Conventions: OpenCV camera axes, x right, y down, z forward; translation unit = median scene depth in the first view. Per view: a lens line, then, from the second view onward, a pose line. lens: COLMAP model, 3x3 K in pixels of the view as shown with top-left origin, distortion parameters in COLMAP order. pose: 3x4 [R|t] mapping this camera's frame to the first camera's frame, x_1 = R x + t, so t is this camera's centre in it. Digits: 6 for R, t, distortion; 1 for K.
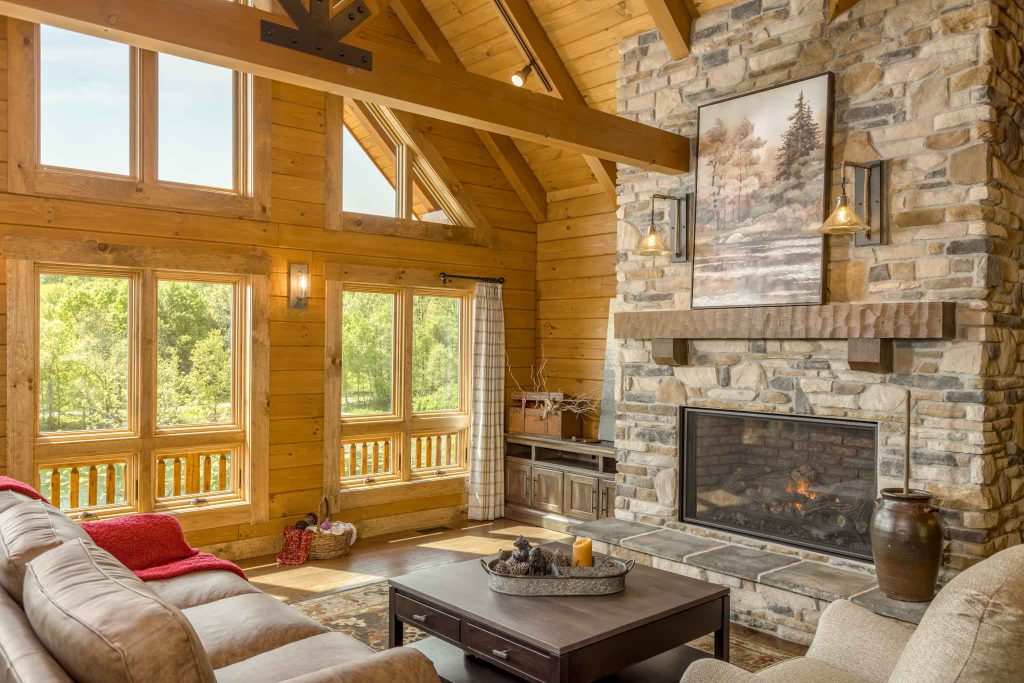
lens RADIAL K [[794.8, 0, 508.5], [0, 794.8, 340.5], [0, 0, 1]] dist [0.006980, -0.002438]
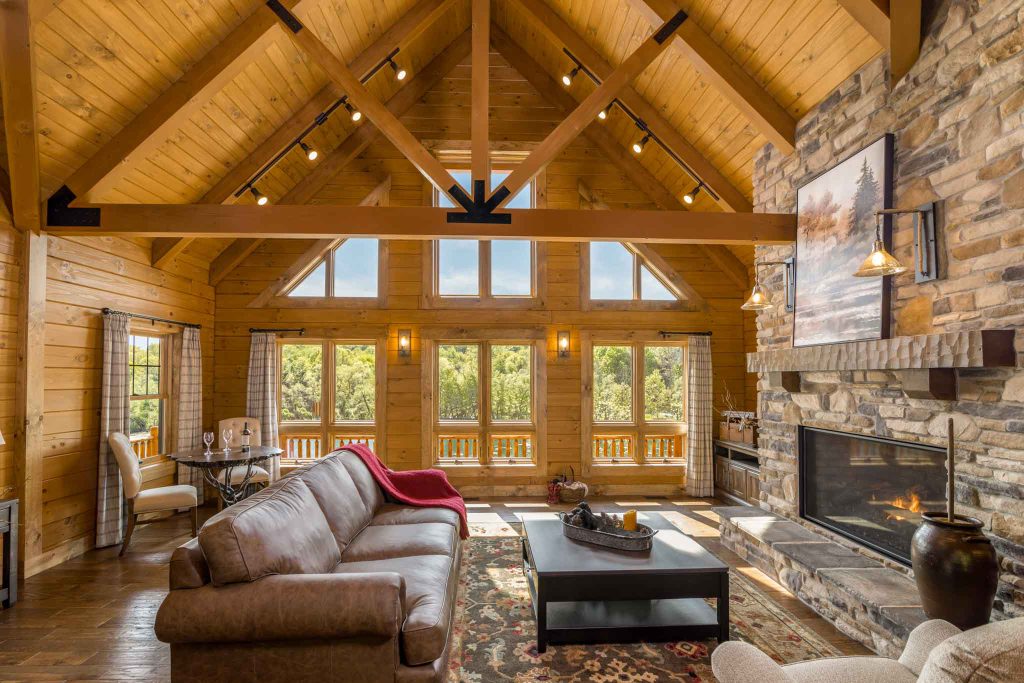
lens RADIAL K [[471.5, 0, 508.3], [0, 471.5, 359.8], [0, 0, 1]] dist [-0.011155, 0.001185]
pose [[0.776260, -0.029582, -0.629718, 0.351272], [0.007071, 0.999244, -0.038225, 0.004731], [0.630373, 0.025220, 0.775883, 0.136337]]
